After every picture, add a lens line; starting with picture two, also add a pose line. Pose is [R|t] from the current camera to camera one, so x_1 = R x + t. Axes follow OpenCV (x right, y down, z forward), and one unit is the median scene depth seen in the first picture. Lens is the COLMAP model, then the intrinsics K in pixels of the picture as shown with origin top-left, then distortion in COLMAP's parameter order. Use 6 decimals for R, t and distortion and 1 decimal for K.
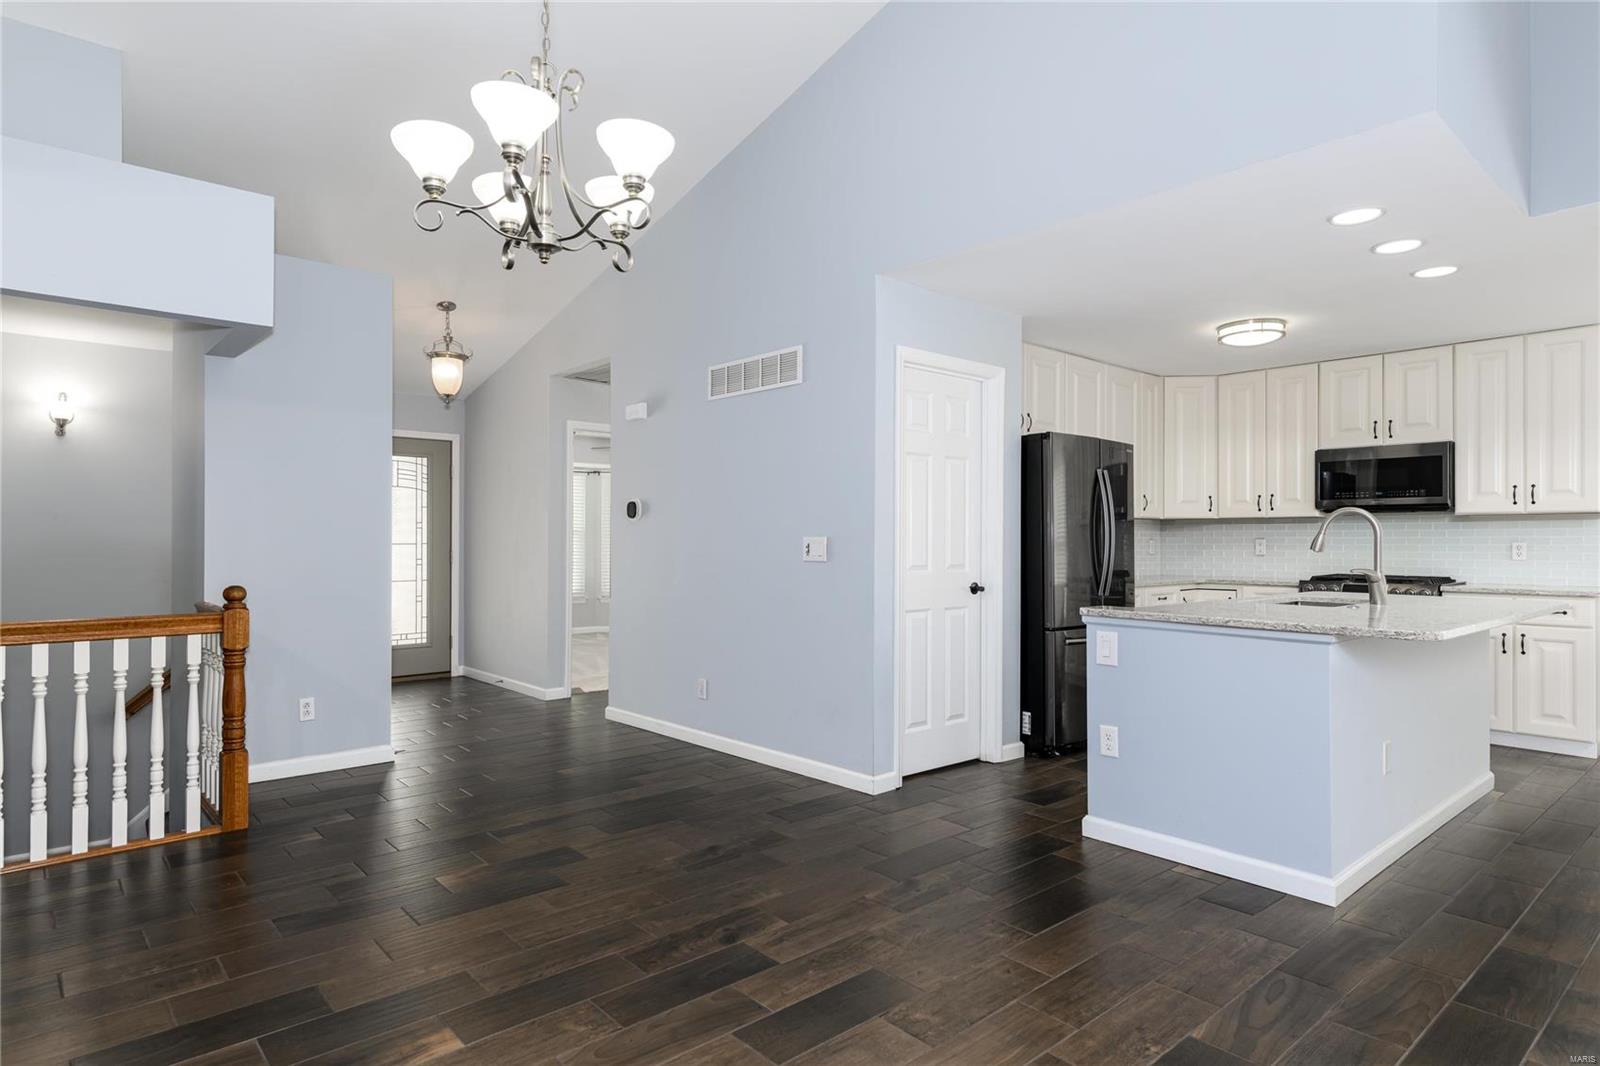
lens RADIAL K [[919.5, 0, 801.4], [0, 919.5, 534.0], [0, 0, 1]] dist [0.000414, 0.000782]
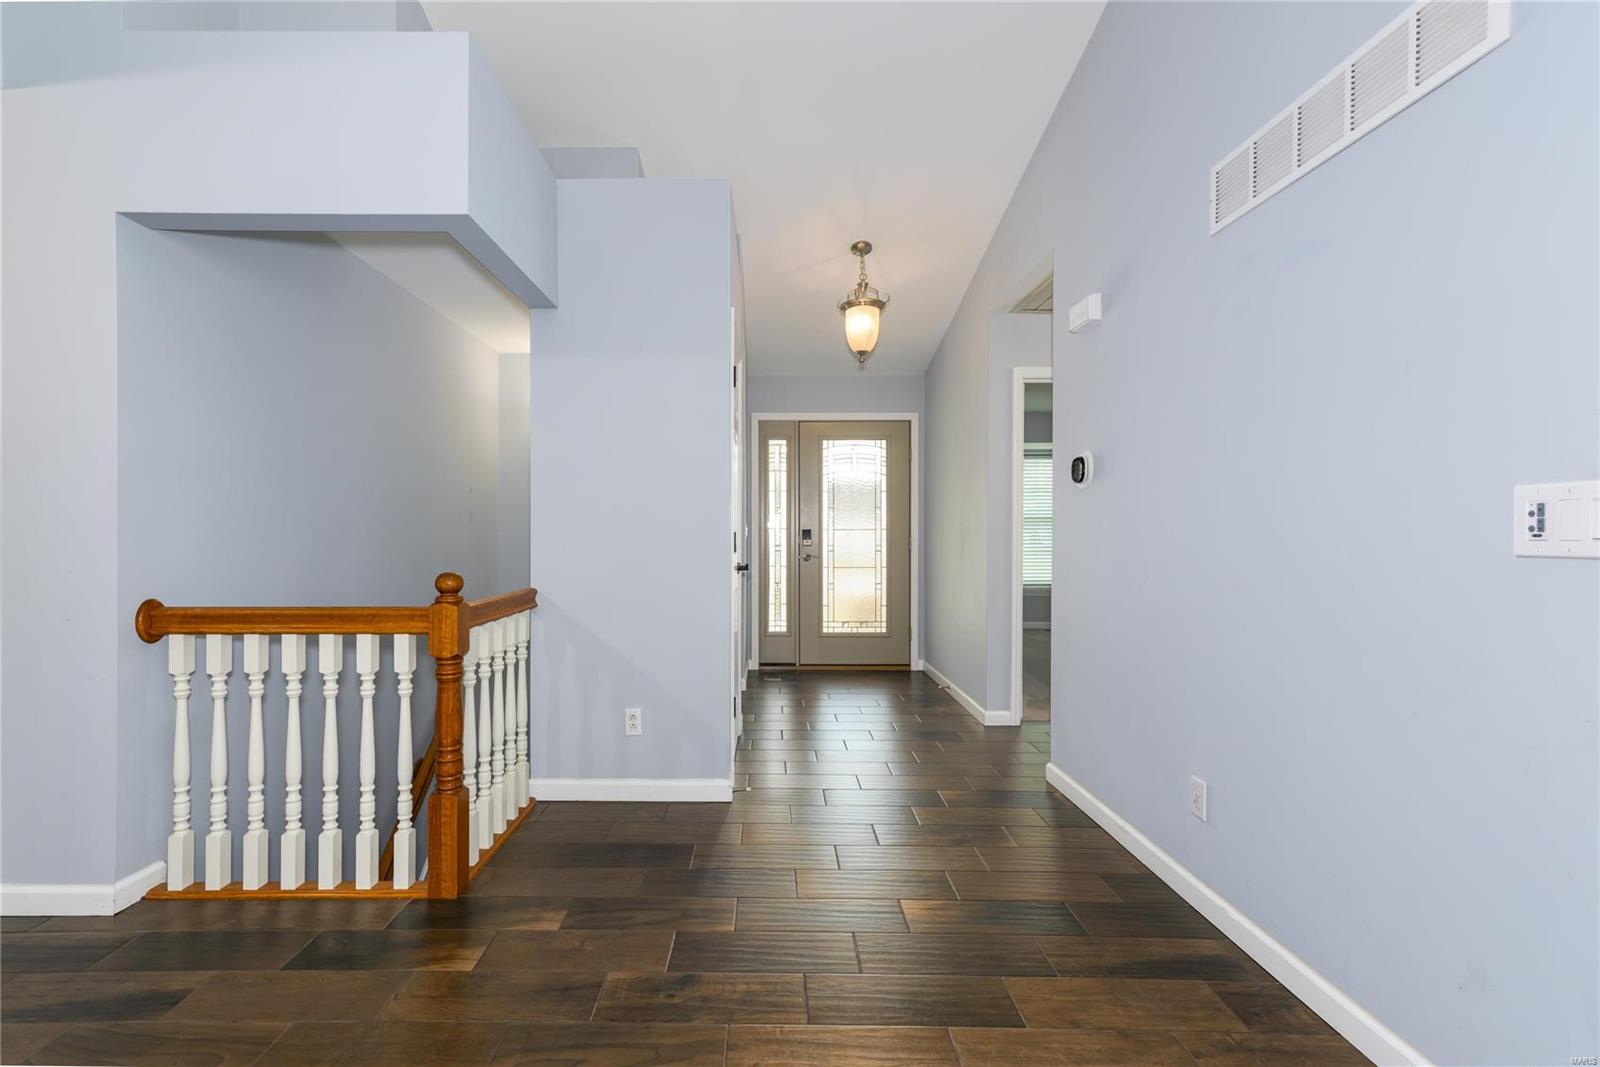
lens RADIAL K [[660.3, 0, 797.3], [0, 660.3, 536.2], [0, 0, 1]] dist [0.009915, -0.000073]
pose [[0.750803, 0.001665, -0.660524, -0.025980], [0.003591, 0.999972, 0.006602, 0.015305], [0.660517, -0.007329, 0.750775, 0.504542]]
